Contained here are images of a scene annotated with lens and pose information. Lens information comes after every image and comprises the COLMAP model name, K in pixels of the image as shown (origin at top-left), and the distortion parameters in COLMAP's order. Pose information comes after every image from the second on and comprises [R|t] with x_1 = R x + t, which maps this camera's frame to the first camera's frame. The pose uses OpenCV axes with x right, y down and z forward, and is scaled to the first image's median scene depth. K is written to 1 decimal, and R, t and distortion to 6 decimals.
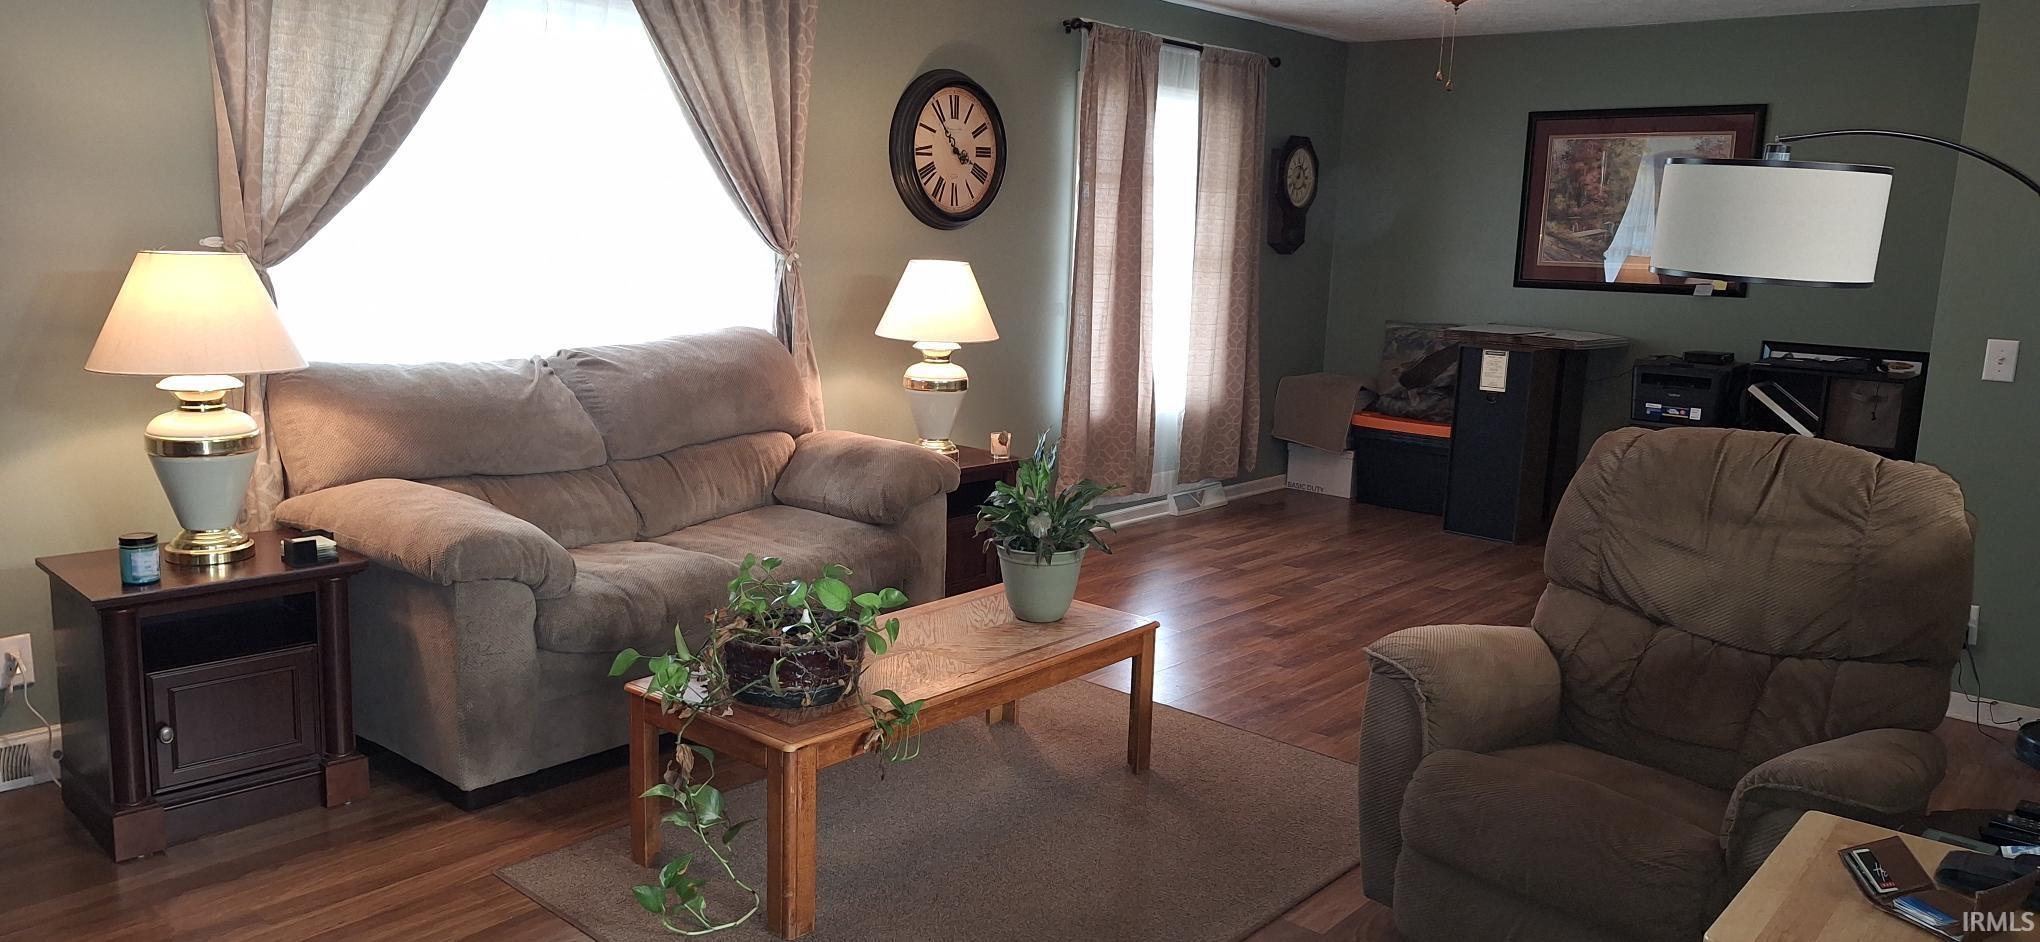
lens RADIAL K [[1407.4, 0, 1024.9], [0, 1407.4, 492.3], [0, 0, 1]] dist [0.066805, -0.051058]
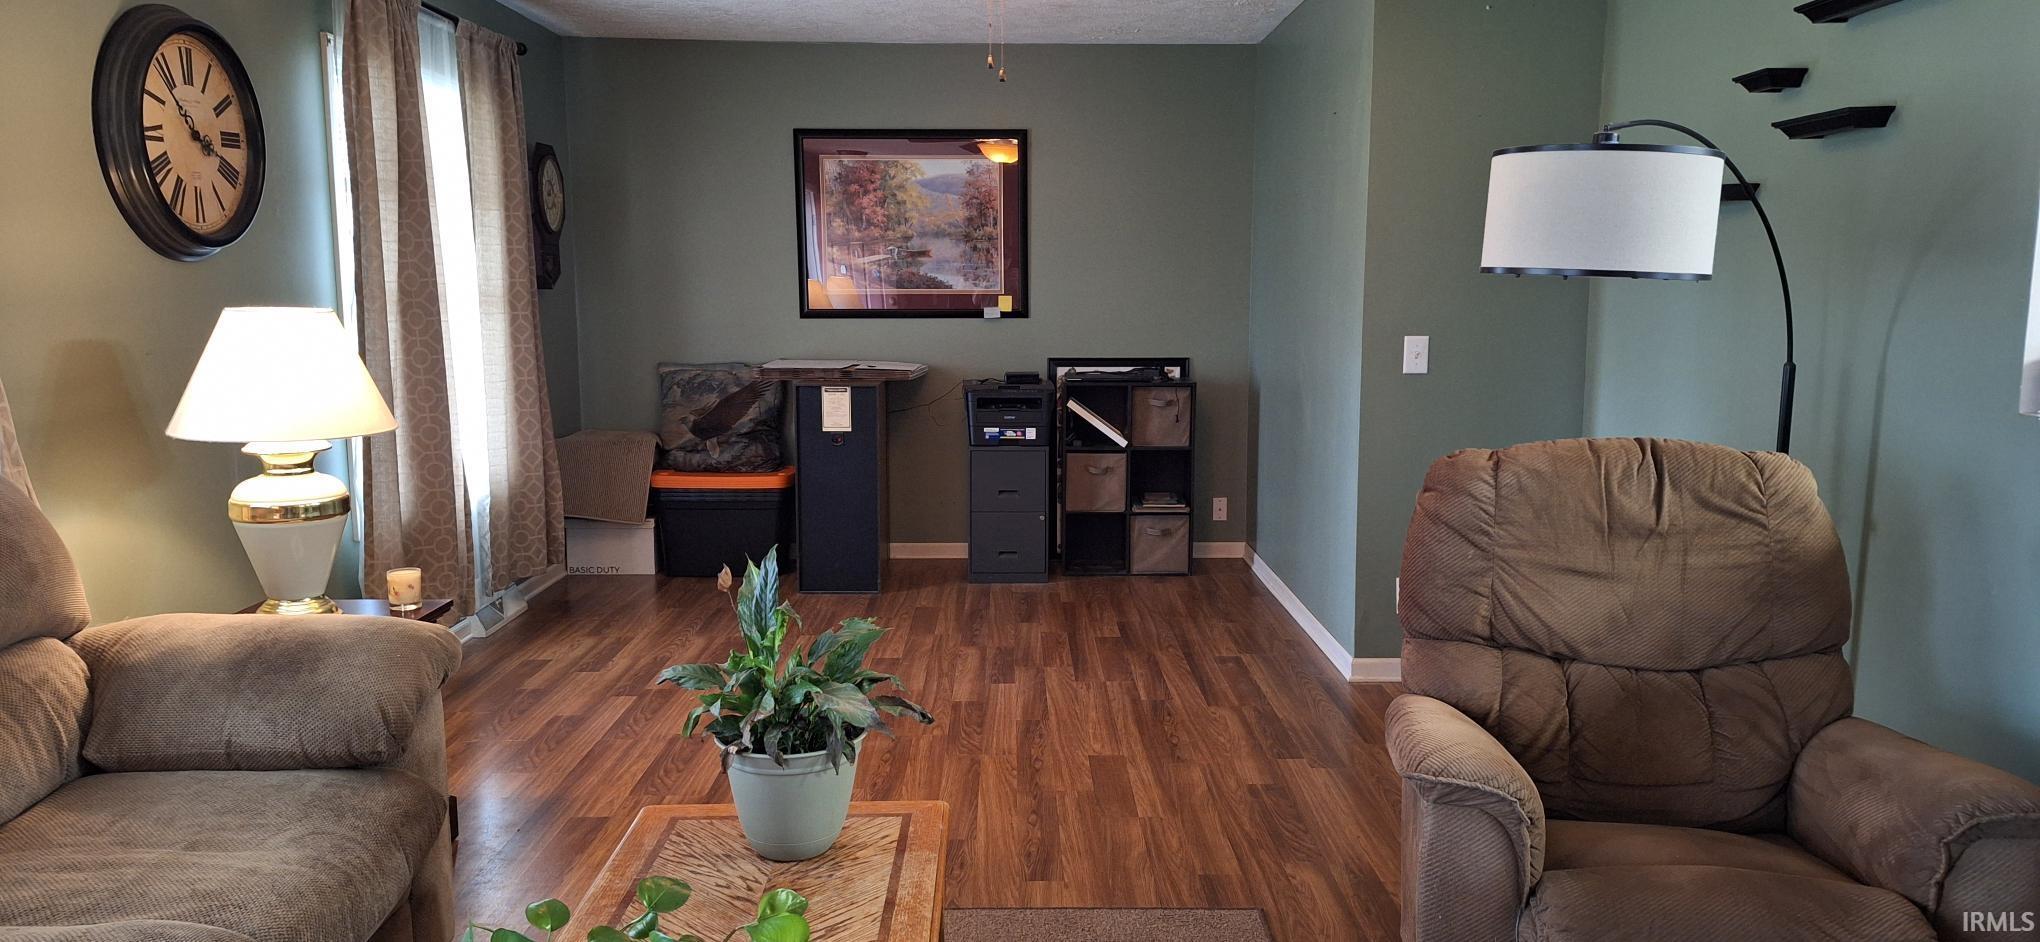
lens RADIAL K [[1407.4, 0, 1036.6], [0, 1407.4, 475.1], [0, 0, 1]] dist [0.066805, -0.051058]
pose [[0.742161, -0.122950, 0.658847, -0.203522], [0.148676, 0.988739, 0.017036, -0.047649], [-0.653523, 0.085311, 0.752084, 0.286300]]
